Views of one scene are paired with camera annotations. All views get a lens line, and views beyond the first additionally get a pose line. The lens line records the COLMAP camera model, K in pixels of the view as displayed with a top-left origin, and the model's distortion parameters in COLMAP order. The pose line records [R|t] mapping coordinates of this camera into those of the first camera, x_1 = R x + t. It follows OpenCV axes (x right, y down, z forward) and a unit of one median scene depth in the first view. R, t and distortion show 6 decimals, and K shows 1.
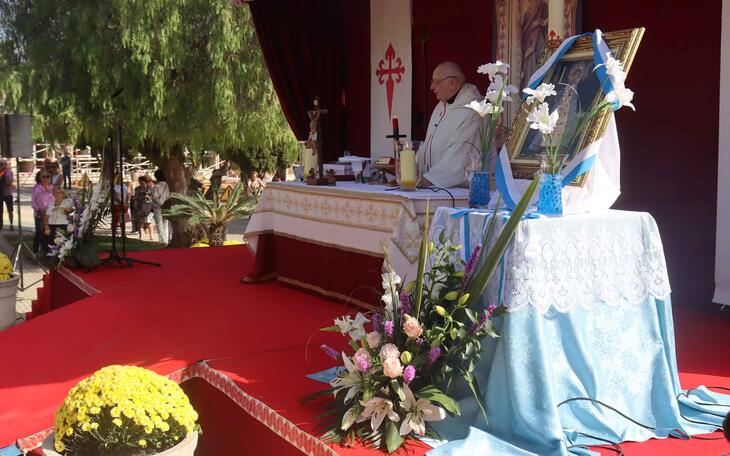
lens RADIAL K [[944.0, 0, 365.0], [0, 944.0, 228.0], [0, 0, 1]] dist [-0.000568, -0.006020]
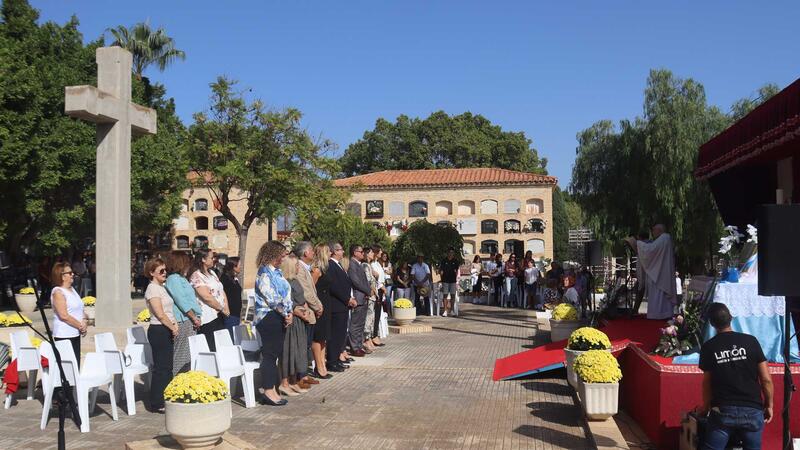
lens RADIAL K [[931.7, 0, 399.6], [0, 931.7, 241.9], [0, 0, 1]] dist [-0.344688, 0.002555]
pose [[0.820066, -0.009888, -0.572183, 0.875472], [-0.050414, 0.994715, -0.089445, 0.148977], [0.570044, 0.102196, 0.815234, -1.692366]]
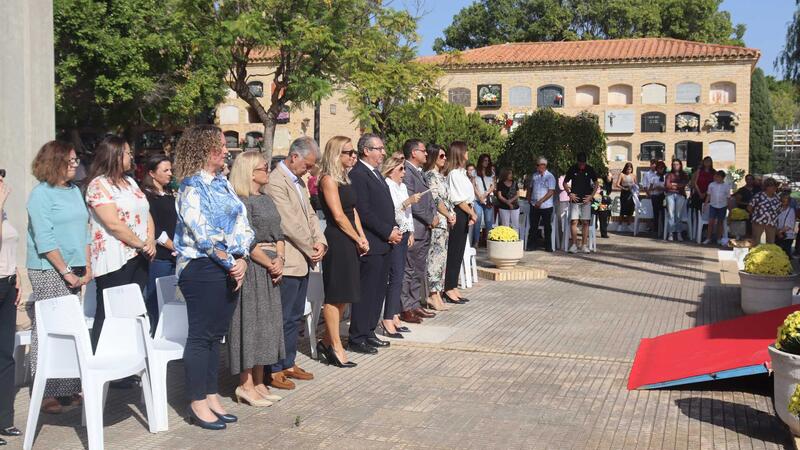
lens RADIAL K [[948.7, 0, 400.0], [0, 948.7, 225.0], [0, 0, 1]] dist [-0.022374, 0.014983]
pose [[0.700247, 0.056314, -0.711676, 0.343920], [-0.078492, 0.996913, 0.001653, 0.056967], [0.709572, 0.054703, 0.702506, -0.593394]]
